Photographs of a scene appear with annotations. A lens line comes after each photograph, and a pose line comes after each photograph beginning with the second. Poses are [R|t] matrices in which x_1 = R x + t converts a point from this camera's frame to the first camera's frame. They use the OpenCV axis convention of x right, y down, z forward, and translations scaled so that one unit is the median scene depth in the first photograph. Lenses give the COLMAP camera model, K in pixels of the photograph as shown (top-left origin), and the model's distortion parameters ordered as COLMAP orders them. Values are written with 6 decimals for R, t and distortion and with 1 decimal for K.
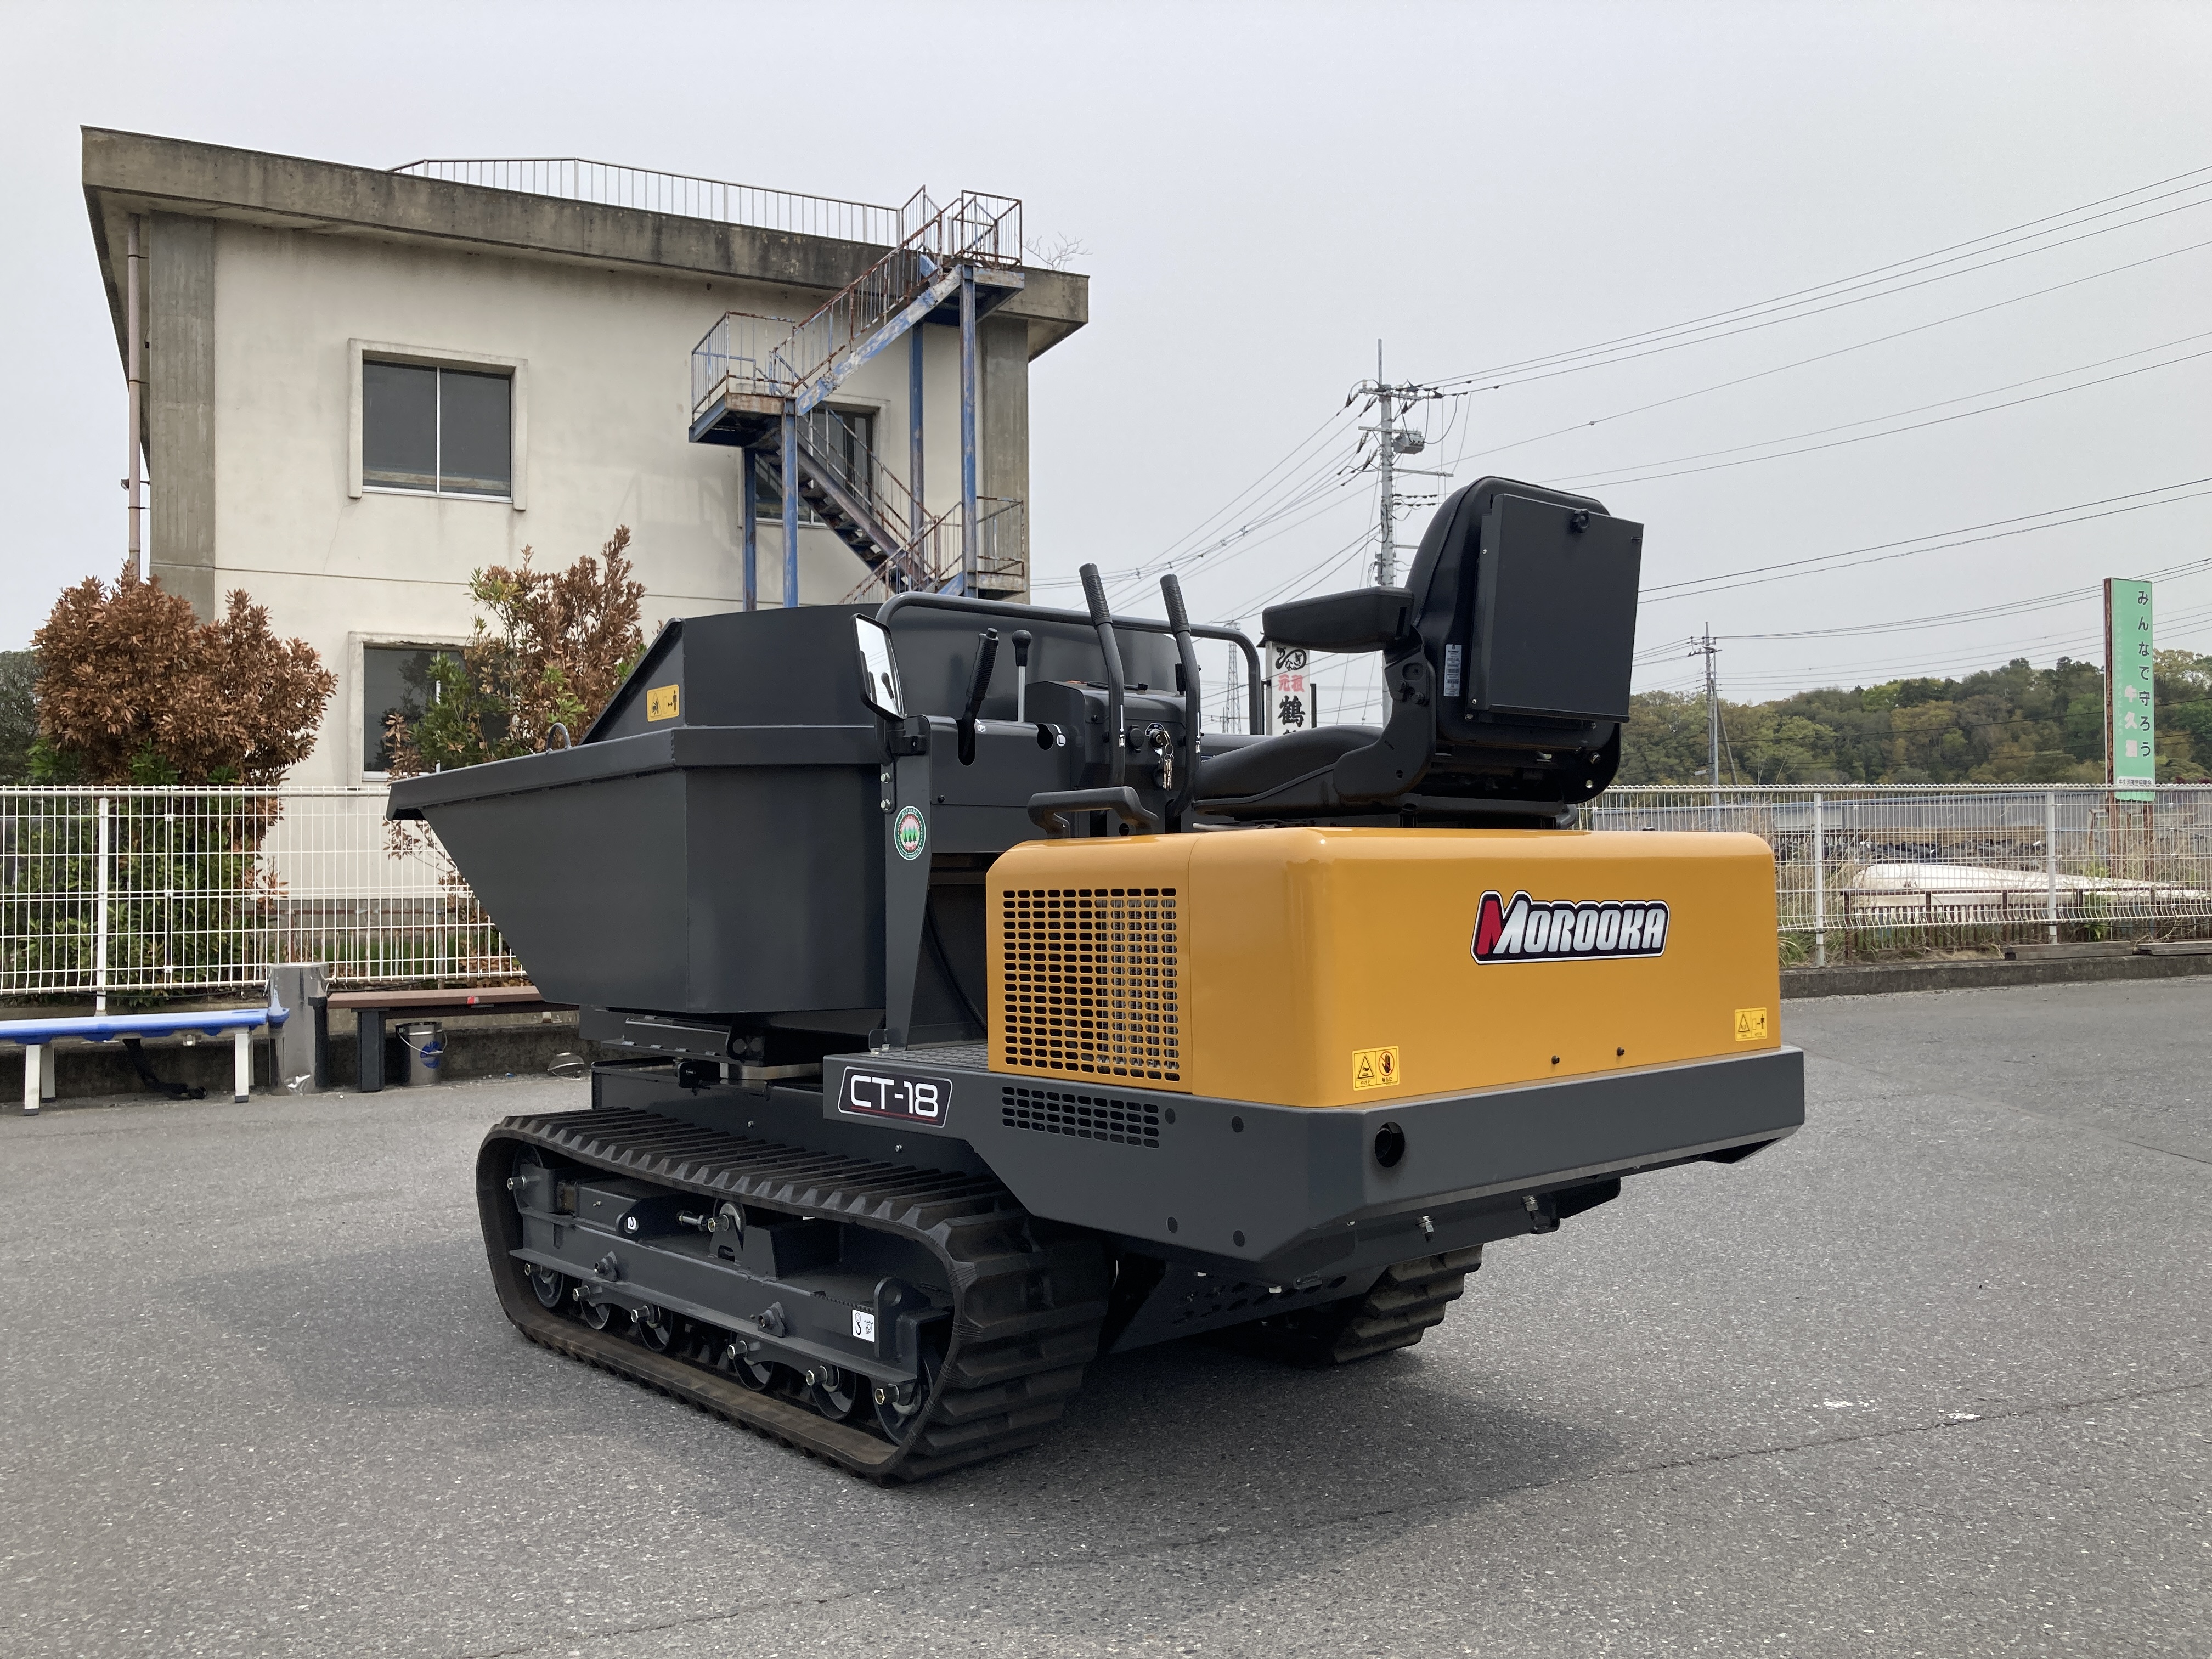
lens RADIAL K [[1791.5, 0, 1106.0], [0, 1791.5, 829.5], [0, 0, 1]] dist [0.005657, -0.001377]
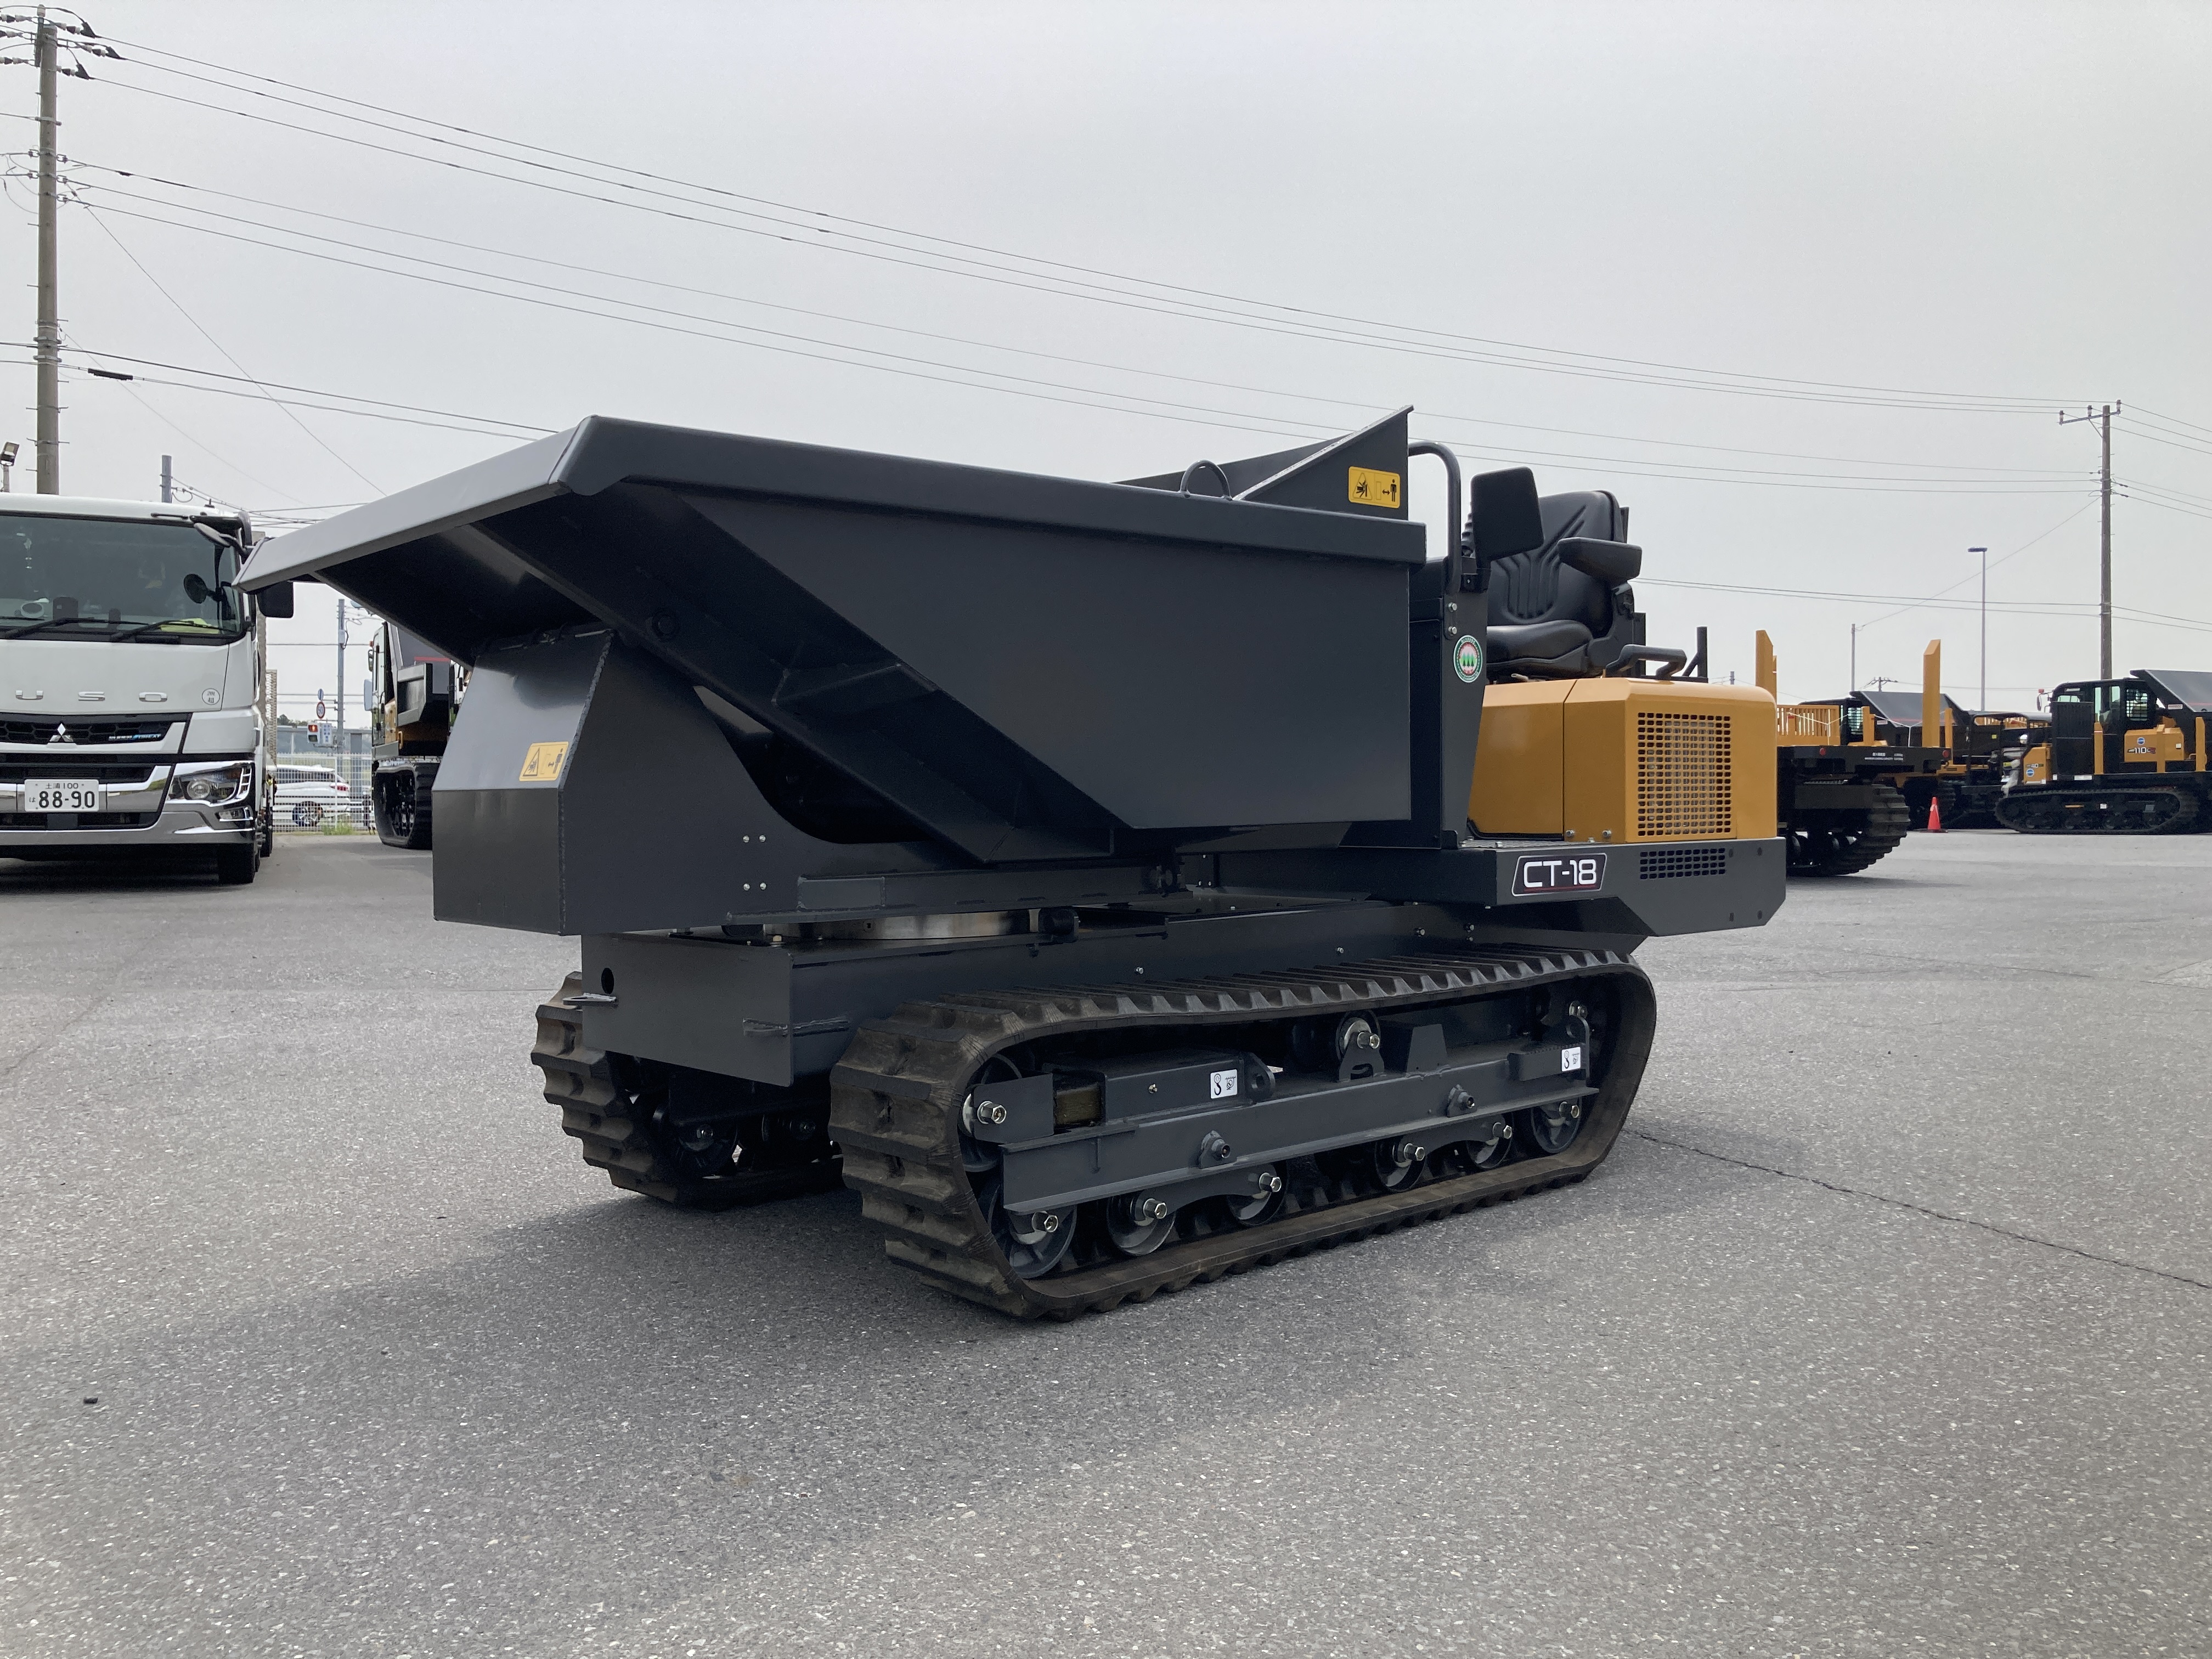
lens RADIAL K [[1754.6, 0, 1106.0], [0, 1754.6, 829.5], [0, 0, 1]] dist [0.097565, -0.124548]
pose [[0.002721, -0.016148, 0.999866, -1.361104], [-0.035319, 0.999244, 0.016234, 0.111358], [-0.999372, -0.035359, 0.002148, 1.334476]]
